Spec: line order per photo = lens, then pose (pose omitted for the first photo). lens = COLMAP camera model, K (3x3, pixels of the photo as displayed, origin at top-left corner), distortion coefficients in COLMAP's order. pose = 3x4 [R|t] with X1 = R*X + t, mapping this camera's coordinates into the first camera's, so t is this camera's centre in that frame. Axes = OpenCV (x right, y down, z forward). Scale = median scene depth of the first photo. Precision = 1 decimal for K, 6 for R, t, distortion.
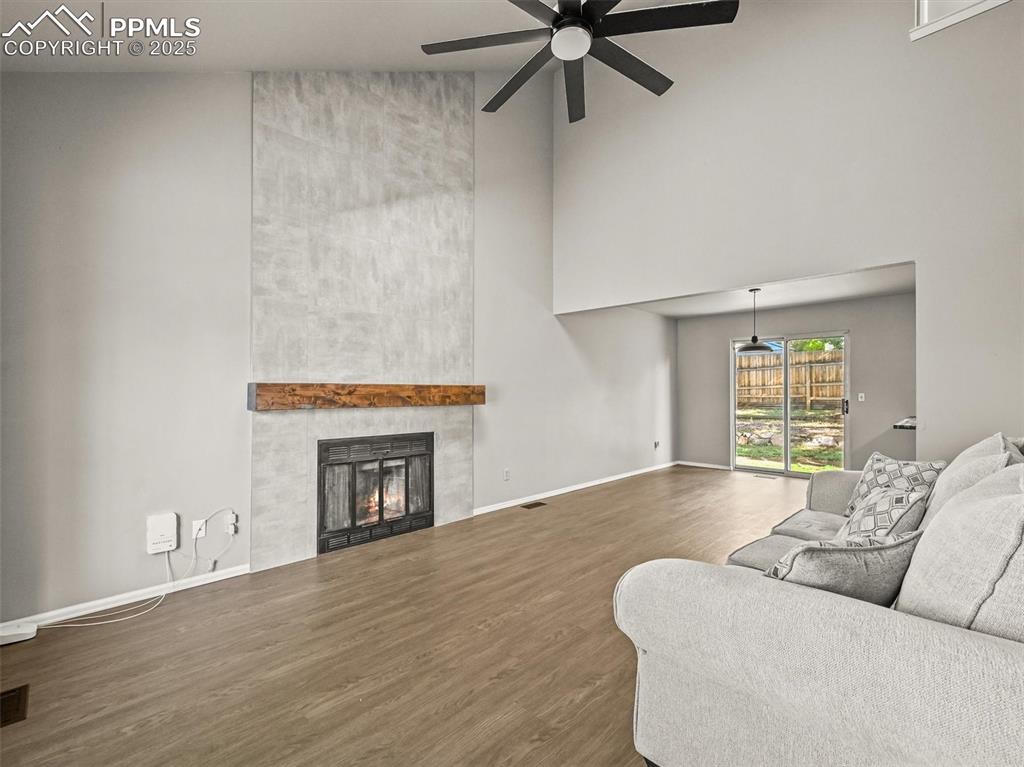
lens RADIAL K [[451.7, 0, 515.2], [0, 451.7, 389.7], [0, 0, 1]] dist [-0.002942, 0.001122]
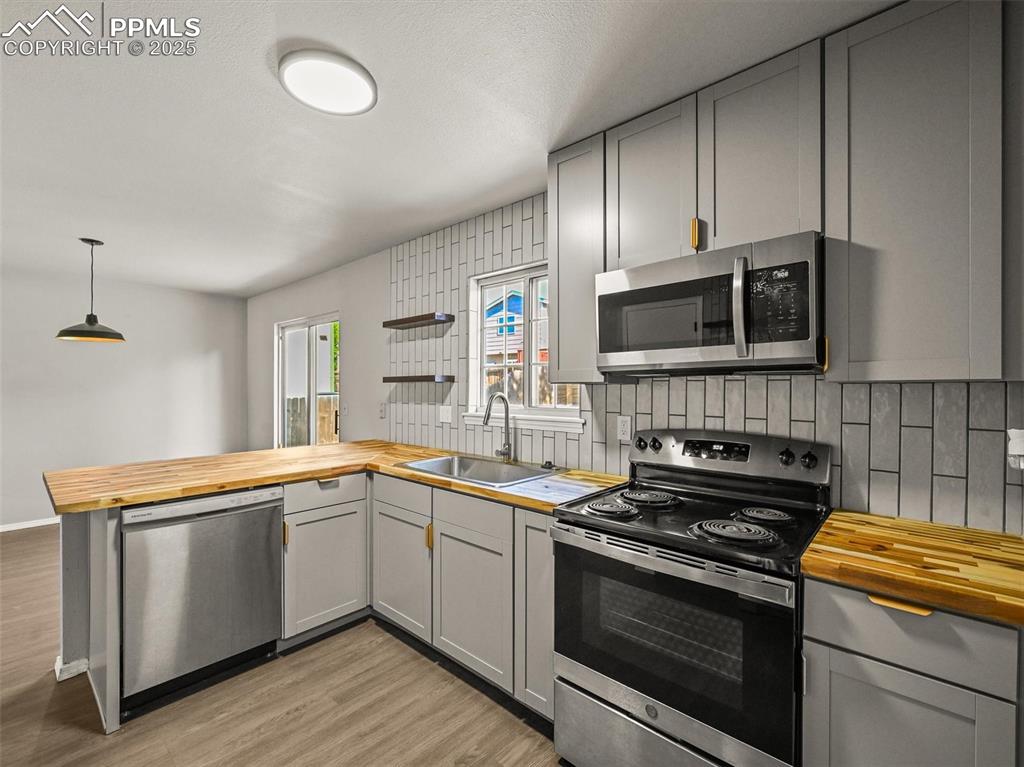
lens RADIAL K [[451.7, 0, 512.1], [0, 451.7, 389.1], [0, 0, 1]] dist [-0.002942, 0.001122]
pose [[0.998848, 0.002944, 0.047905, 0.792382], [-0.003369, 0.999956, 0.008793, -0.016426], [-0.047877, -0.008944, 0.998813, 0.245967]]
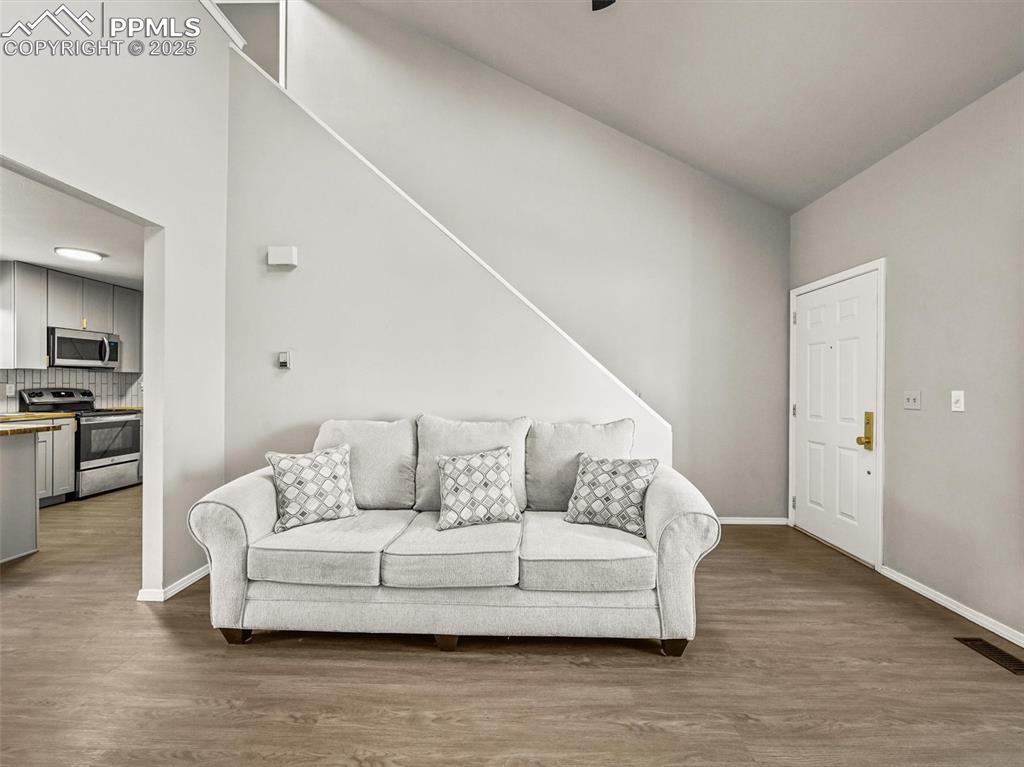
lens RADIAL K [[451.7, 0, 513.0], [0, 451.7, 387.4], [0, 0, 1]] dist [-0.002942, 0.001122]
pose [[-0.689067, -0.007082, 0.724663, -0.070812], [-0.009088, 0.999958, 0.001131, 0.000698], [-0.724641, -0.005806, -0.689103, 0.463096]]
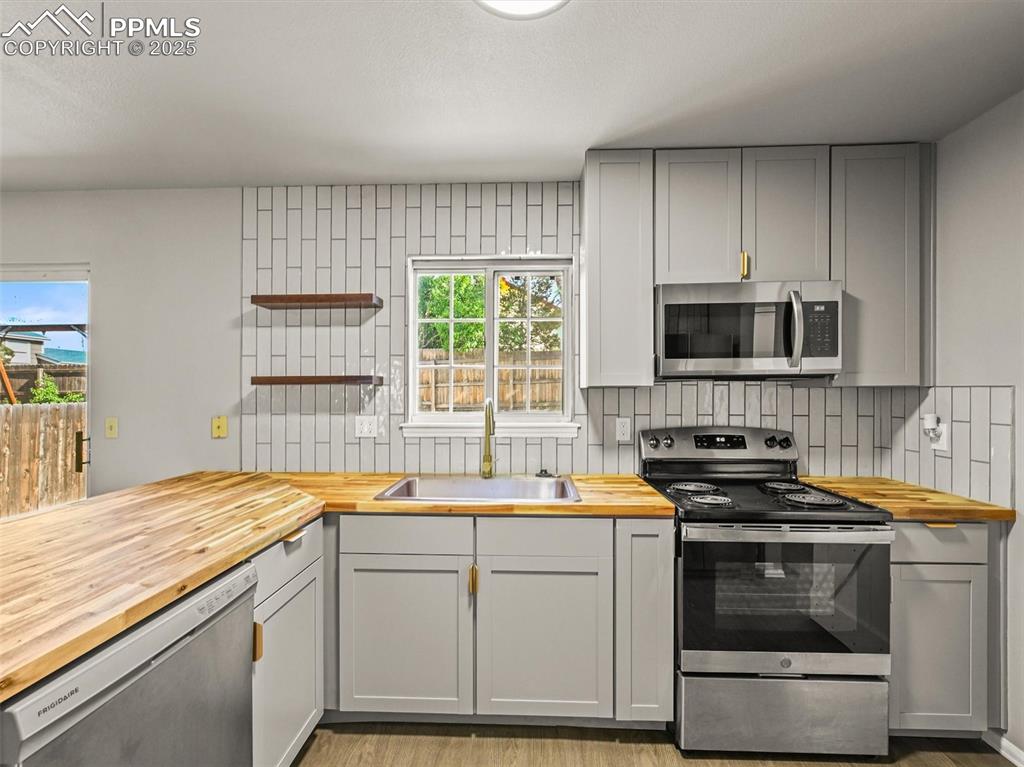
lens RADIAL K [[451.7, 0, 514.8], [0, 451.7, 393.8], [0, 0, 1]] dist [-0.002942, 0.001122]
pose [[0.735295, -0.001619, 0.677745, 0.609552], [-0.003382, 0.999976, 0.006058, -0.015030], [-0.677739, -0.006746, 0.735272, 0.357625]]
